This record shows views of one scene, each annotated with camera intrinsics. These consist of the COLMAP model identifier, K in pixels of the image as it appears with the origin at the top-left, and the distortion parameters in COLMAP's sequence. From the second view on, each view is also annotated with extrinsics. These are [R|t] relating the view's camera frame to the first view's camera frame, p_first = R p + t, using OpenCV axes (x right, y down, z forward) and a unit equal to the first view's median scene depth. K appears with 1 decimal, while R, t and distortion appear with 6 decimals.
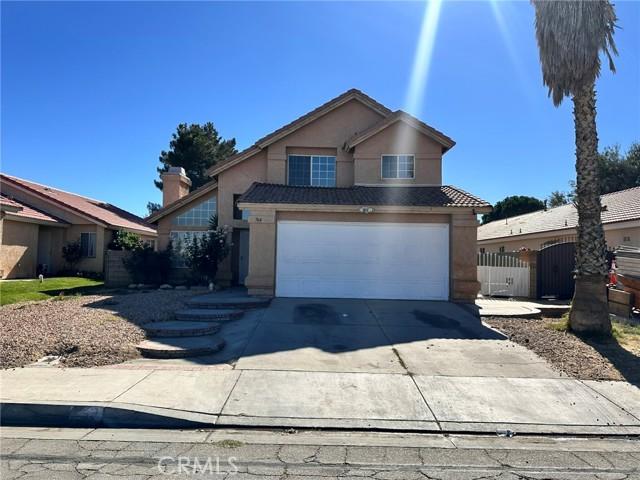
lens RADIAL K [[486.3, 0, 320.1], [0, 486.3, 228.1], [0, 0, 1]] dist [0.060388, -0.079363]
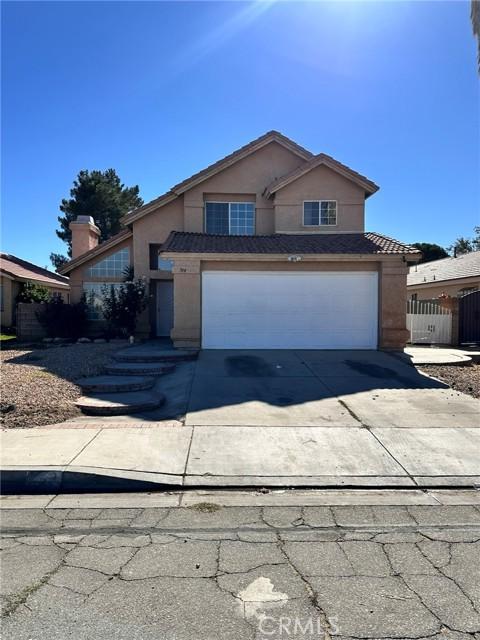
lens RADIAL K [[484.5, 0, 238.1], [0, 484.5, 317.4], [0, 0, 1]] dist [0.071376, -0.100302]
pose [[0.999230, -0.015491, 0.036054, -0.053897], [0.012522, 0.996624, 0.081146, -0.000013], [-0.037189, -0.080632, 0.996050, 0.032247]]
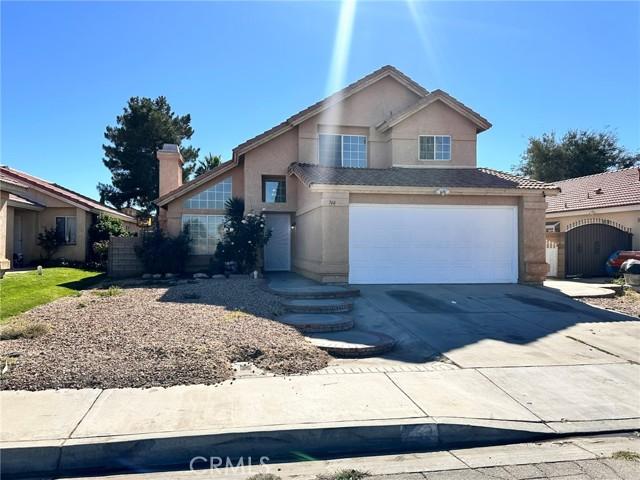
lens RADIAL K [[484.5, 0, 319.9], [0, 484.5, 235.2], [0, 0, 1]] dist [0.071376, -0.100302]
pose [[0.985166, -0.012351, 0.171160, -0.312753], [0.003586, 0.998670, 0.051424, -0.002271], [-0.171567, -0.050047, 0.983900, 0.087466]]
